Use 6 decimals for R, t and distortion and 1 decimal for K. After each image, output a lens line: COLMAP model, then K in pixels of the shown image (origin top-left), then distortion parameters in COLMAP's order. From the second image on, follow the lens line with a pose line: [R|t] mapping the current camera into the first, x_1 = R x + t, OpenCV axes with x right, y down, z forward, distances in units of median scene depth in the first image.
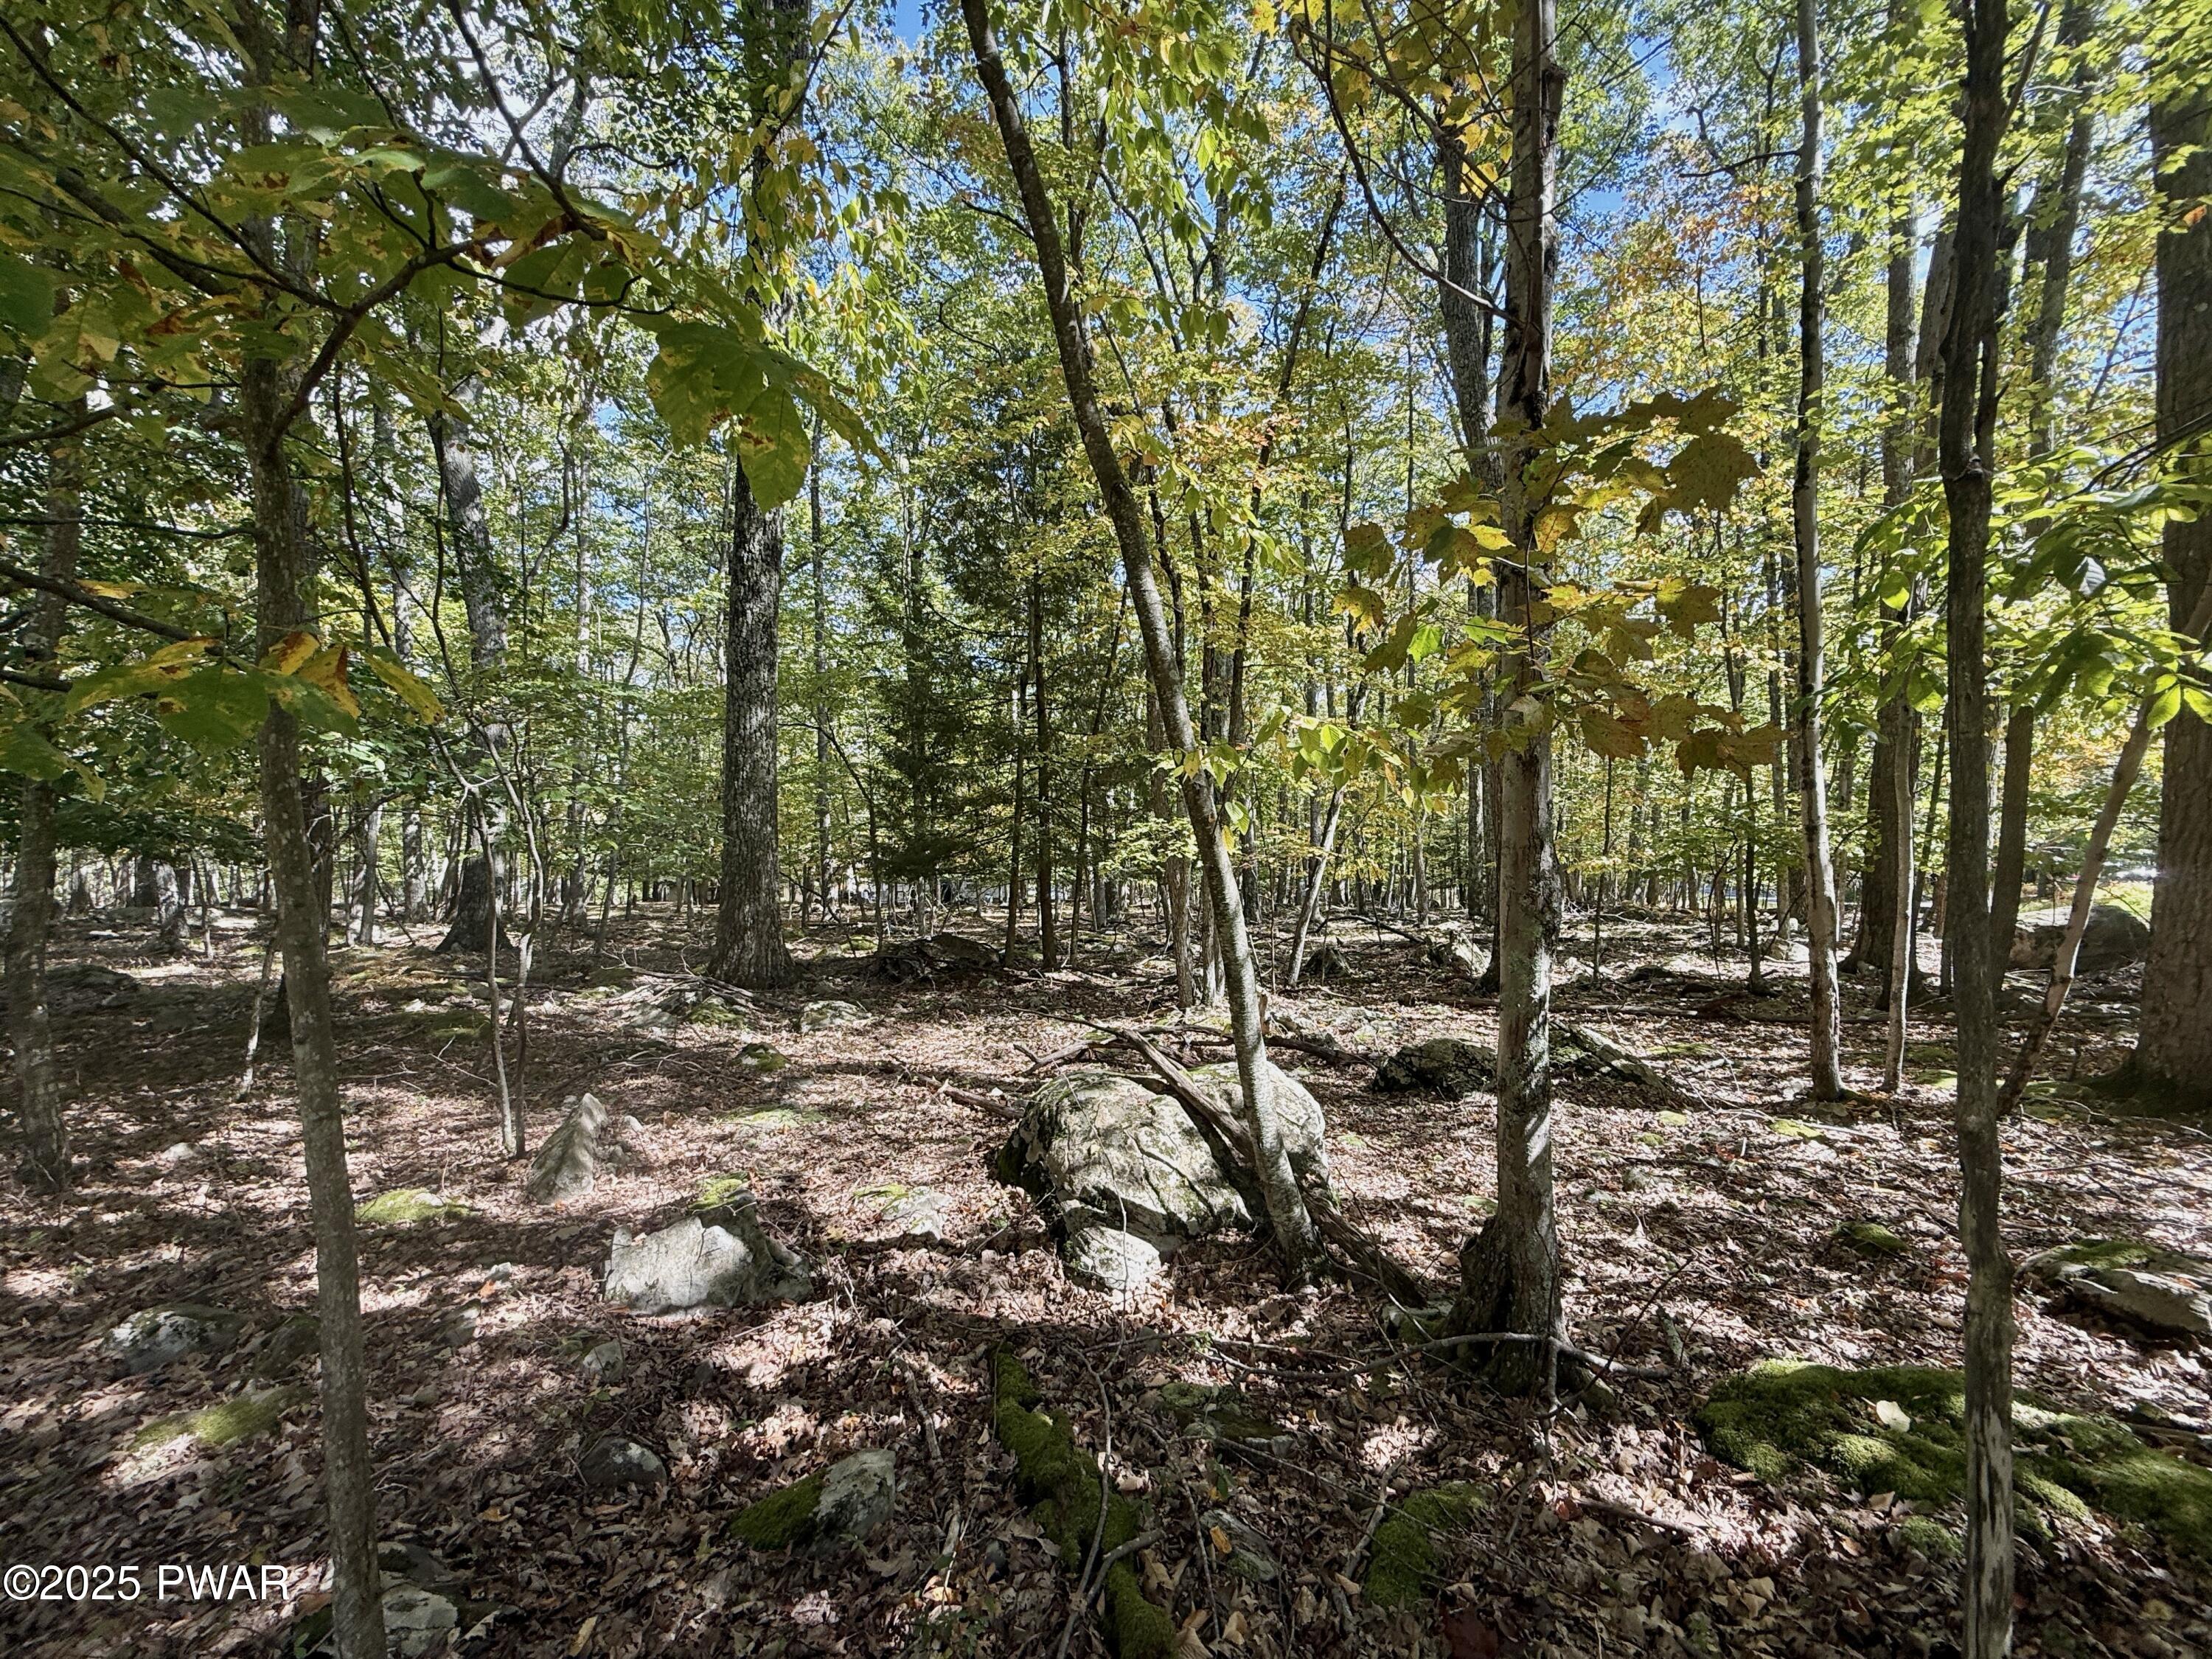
lens RADIAL K [[888.8, 0, 1109.5], [0, 888.8, 837.7], [0, 0, 1]] dist [-0.000721, 0.000082]
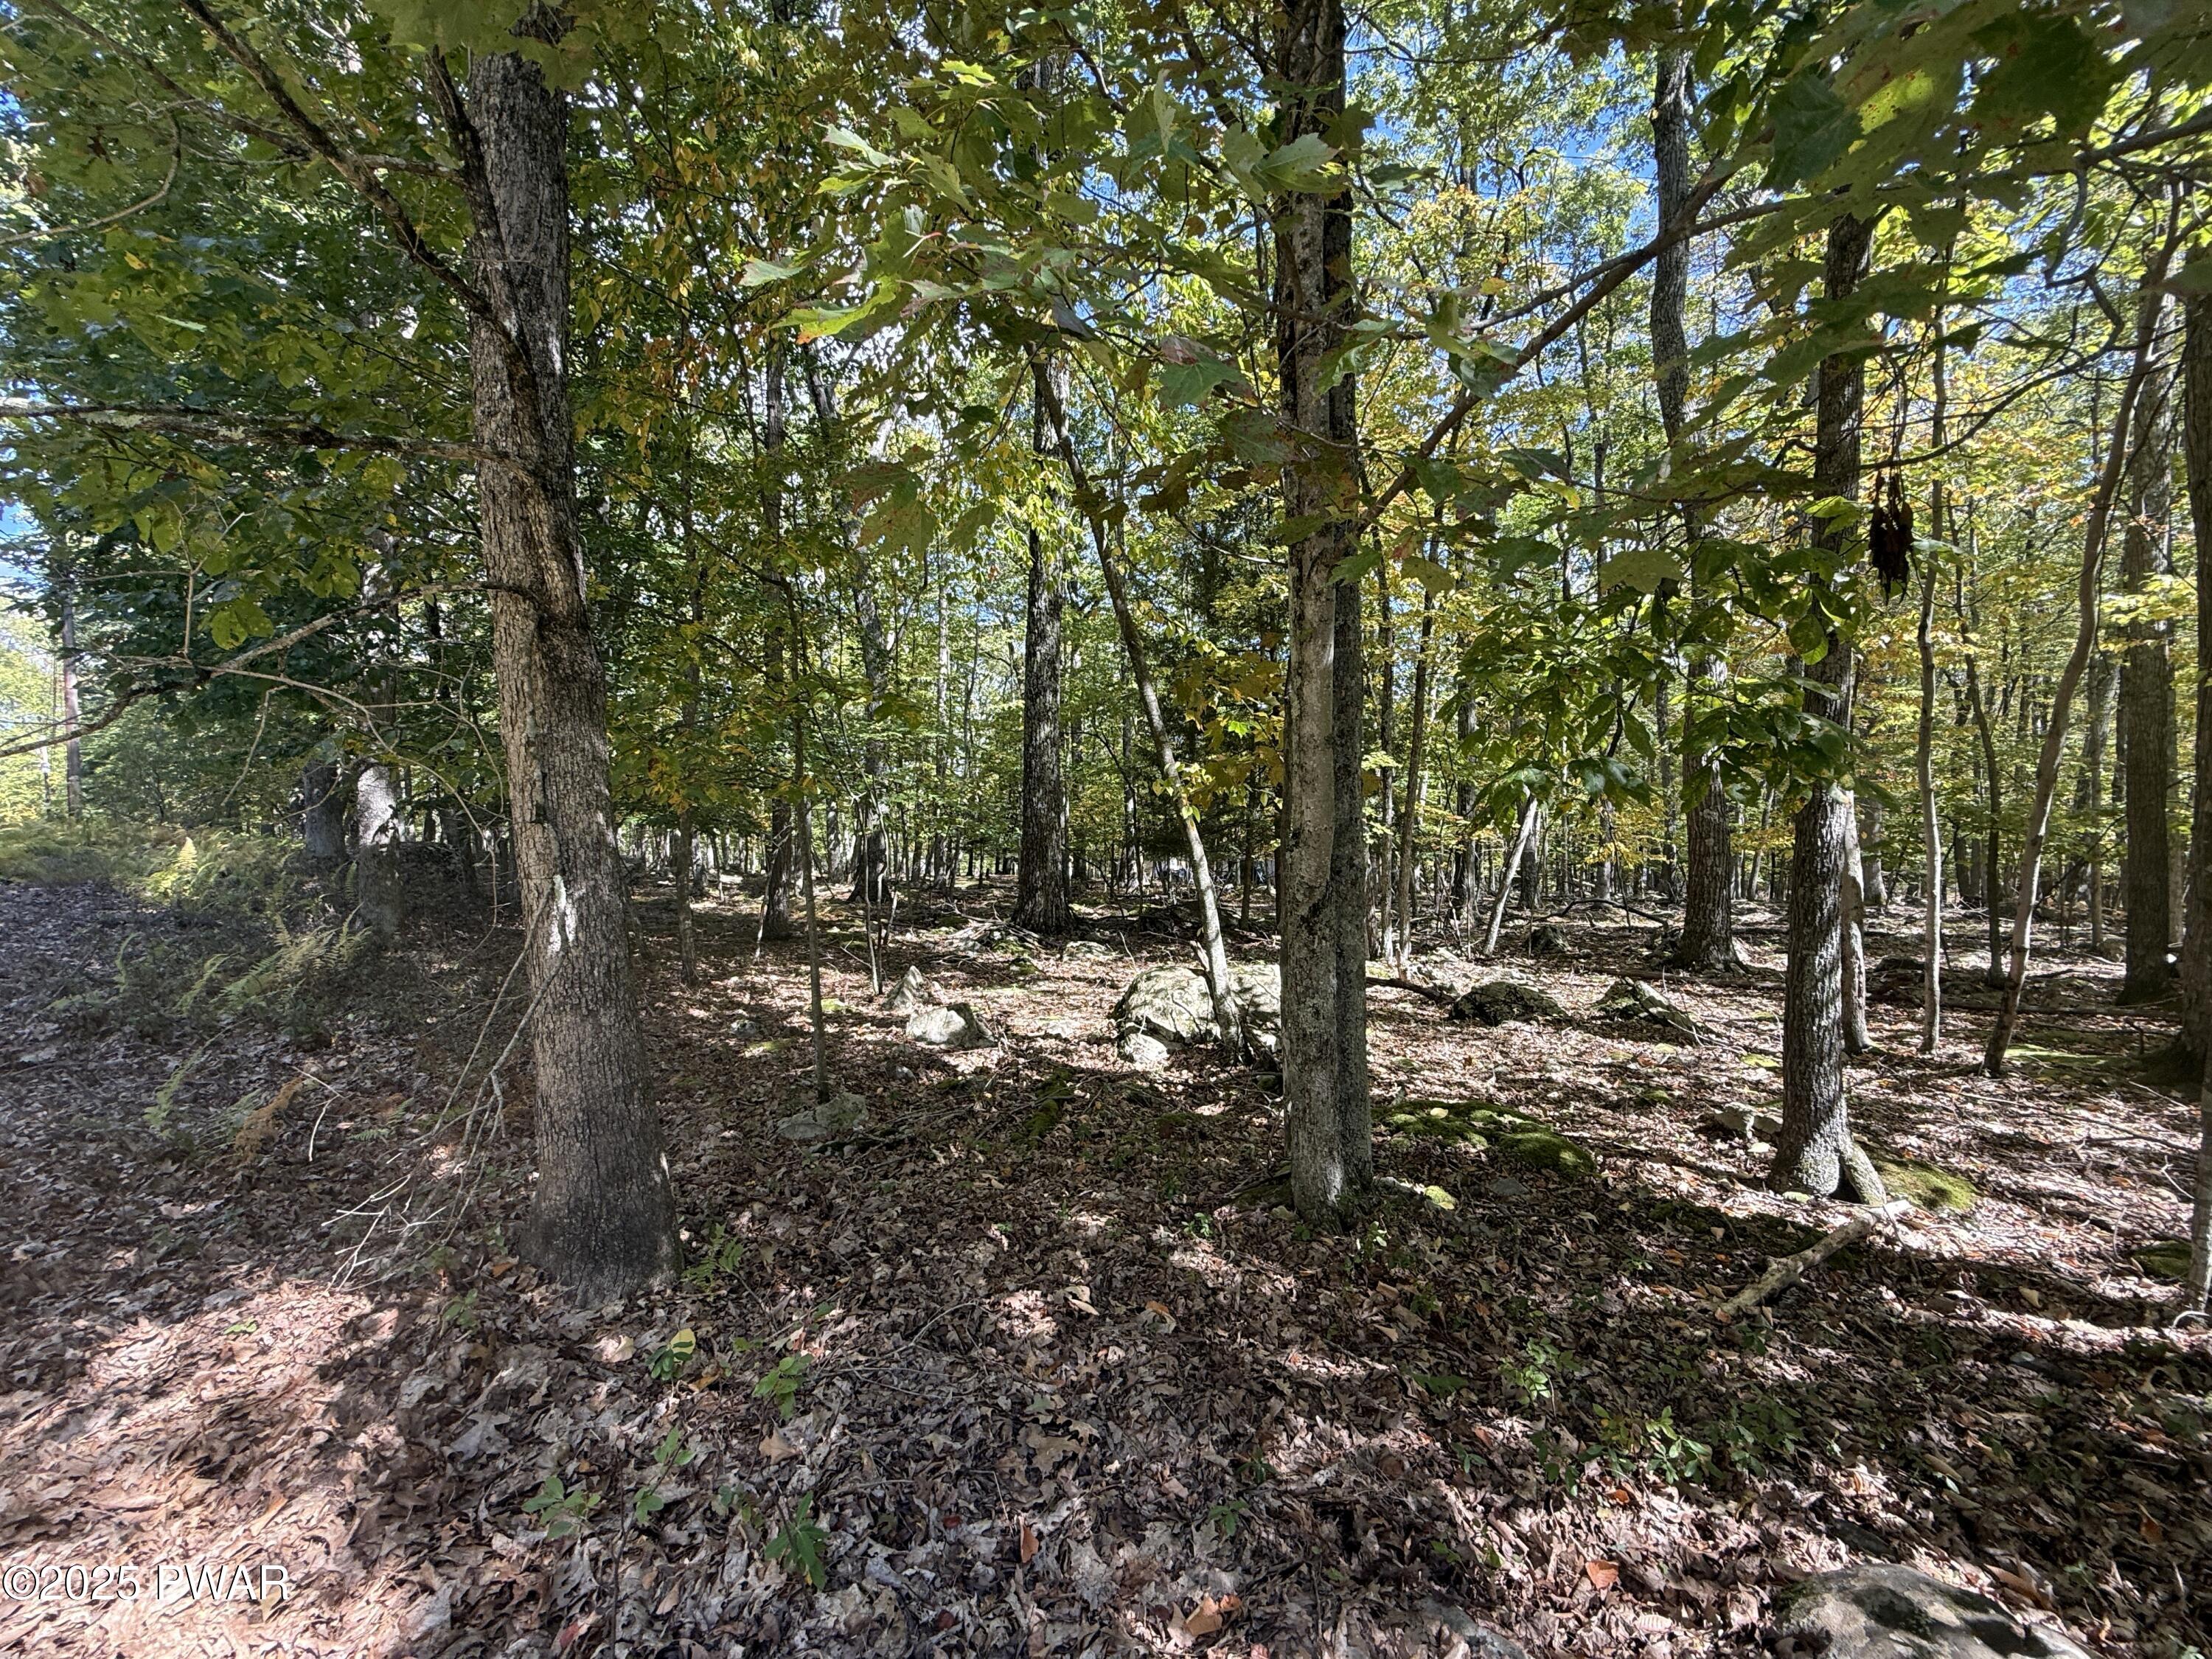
lens RADIAL K [[894.2, 0, 1106.0], [0, 894.2, 829.5], [0, 0, 1]] dist [-0.002176, -0.000233]
pose [[0.932908, 0.005499, -0.360072, 0.286516], [-0.001575, 0.999936, 0.011189, -0.003529], [0.360110, -0.009871, 0.932858, -0.364238]]
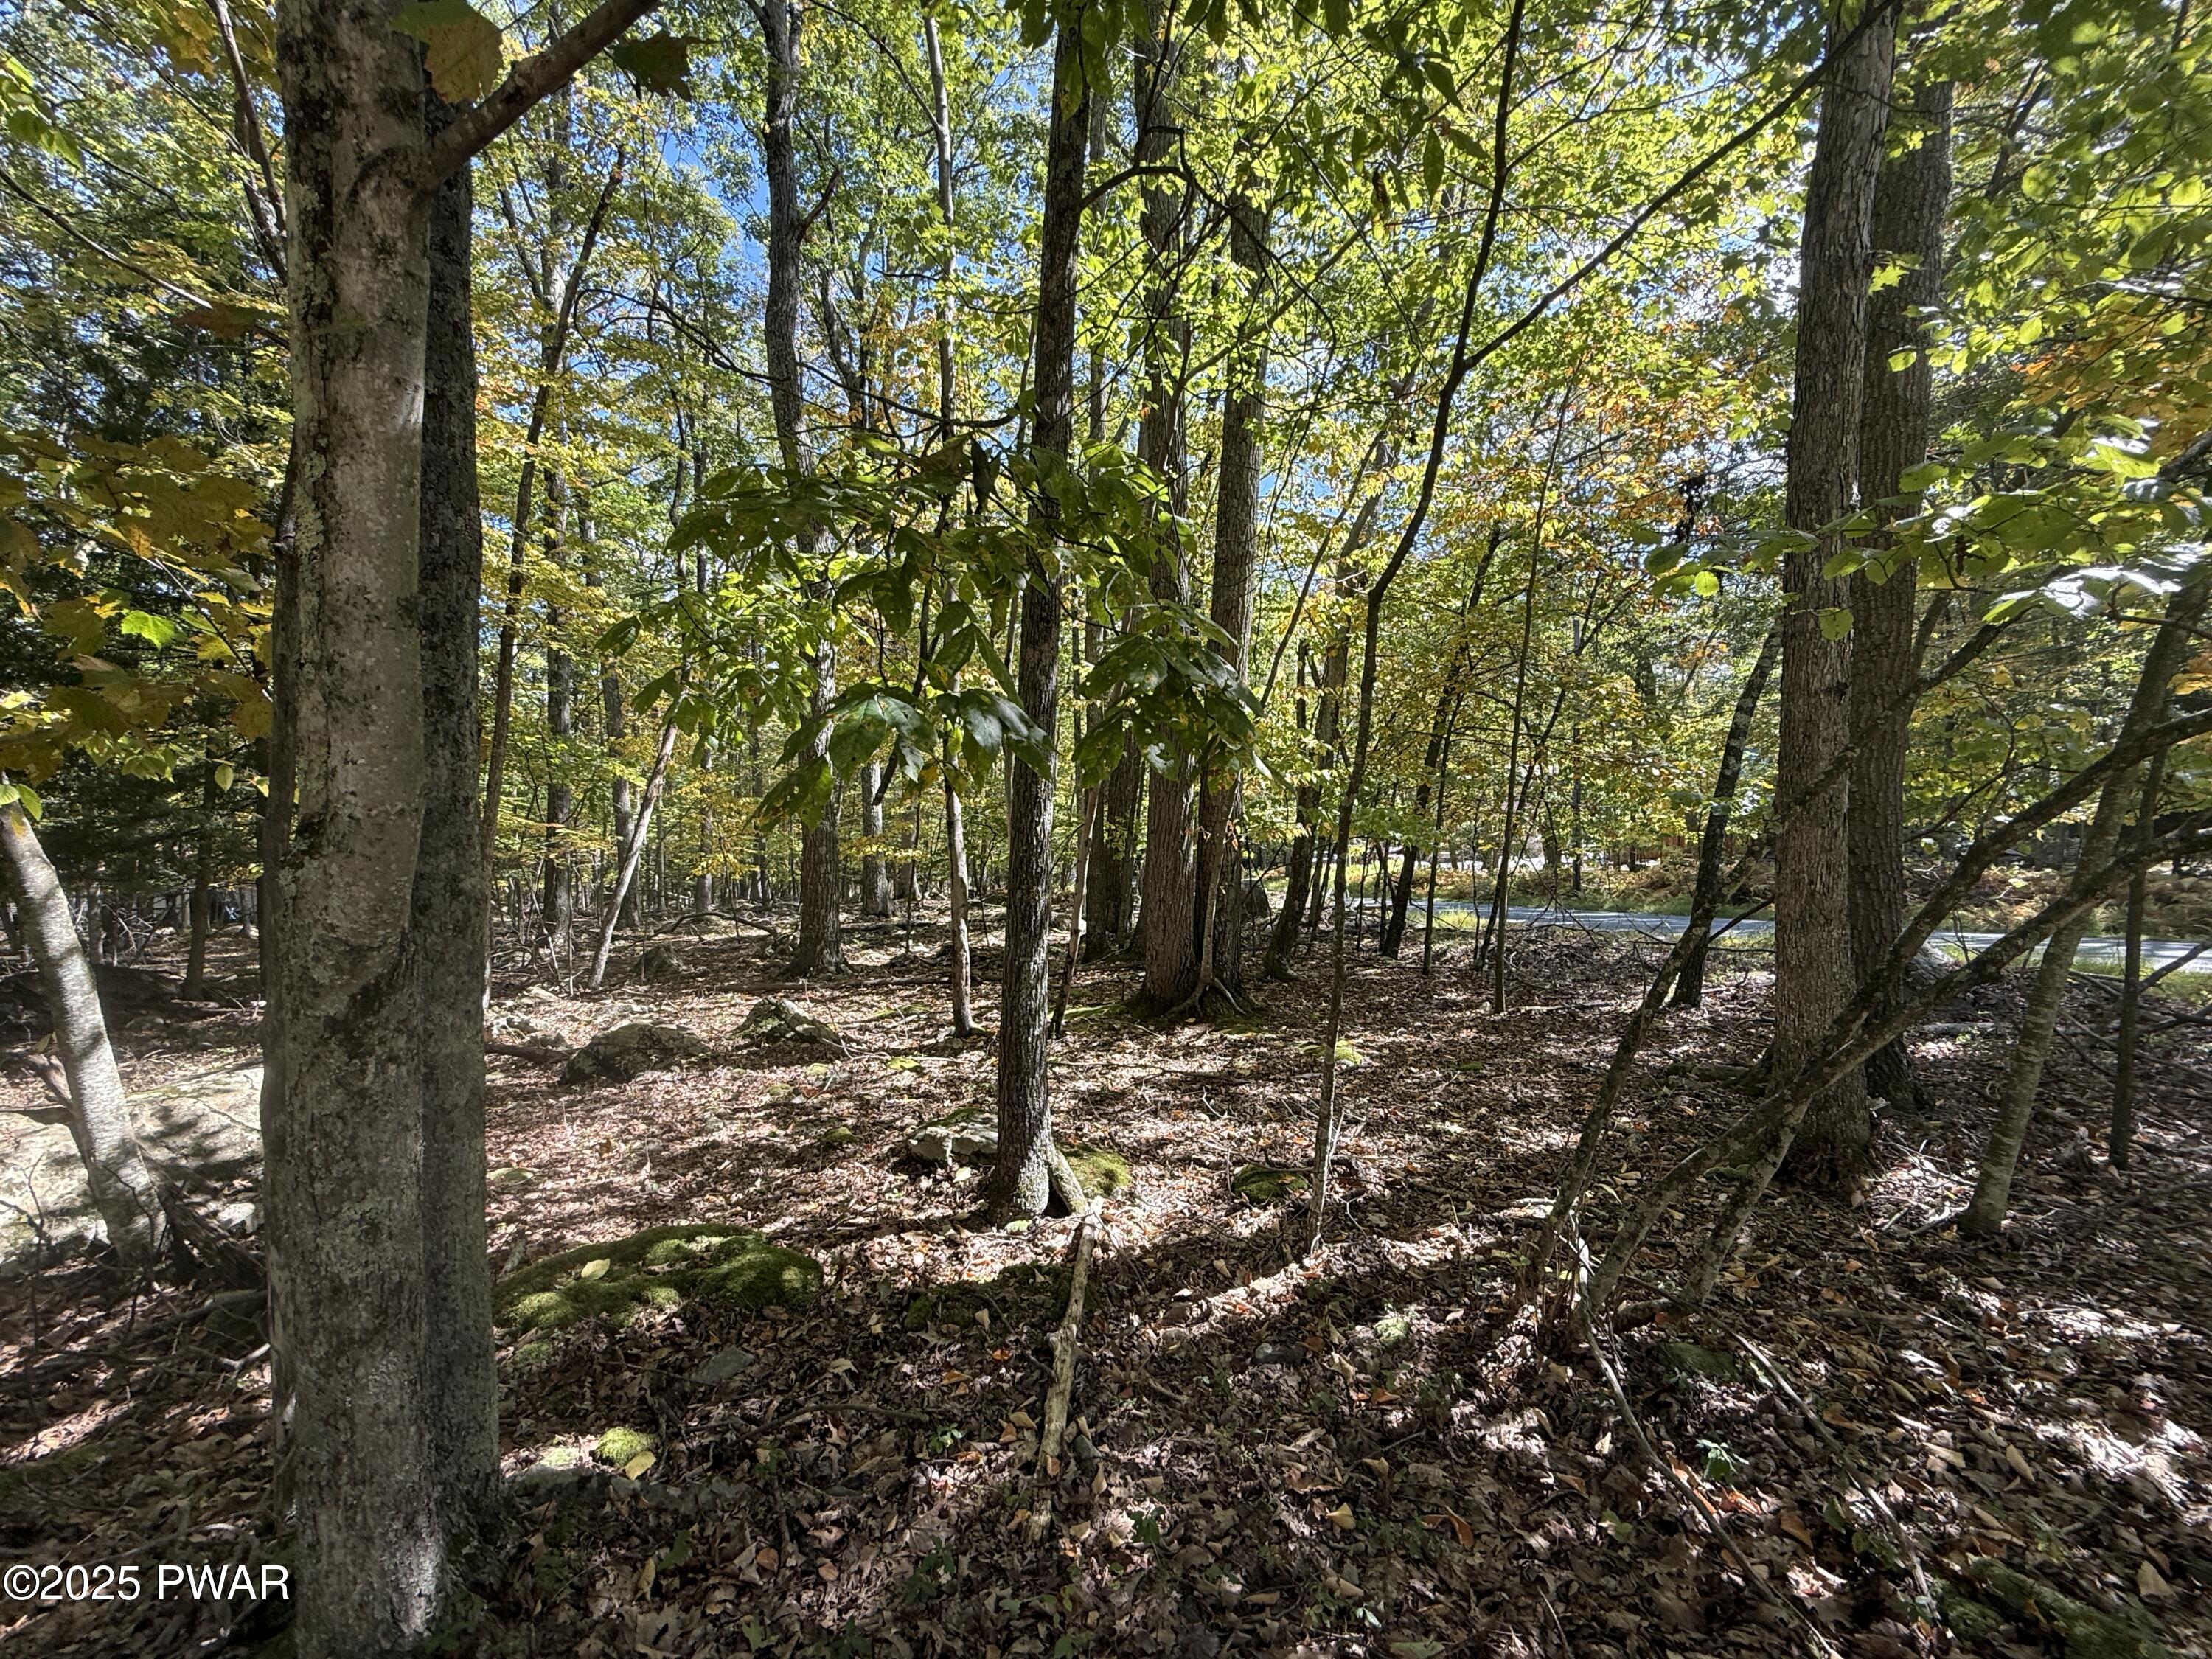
lens RADIAL K [[894.2, 0, 1106.0], [0, 894.2, 829.5], [0, 0, 1]] dist [-0.002176, -0.000233]
pose [[0.837519, 0.004443, 0.546391, 0.250907], [-0.001721, 0.999983, -0.005494, 0.005570], [-0.546406, 0.003661, 0.837512, -0.155506]]
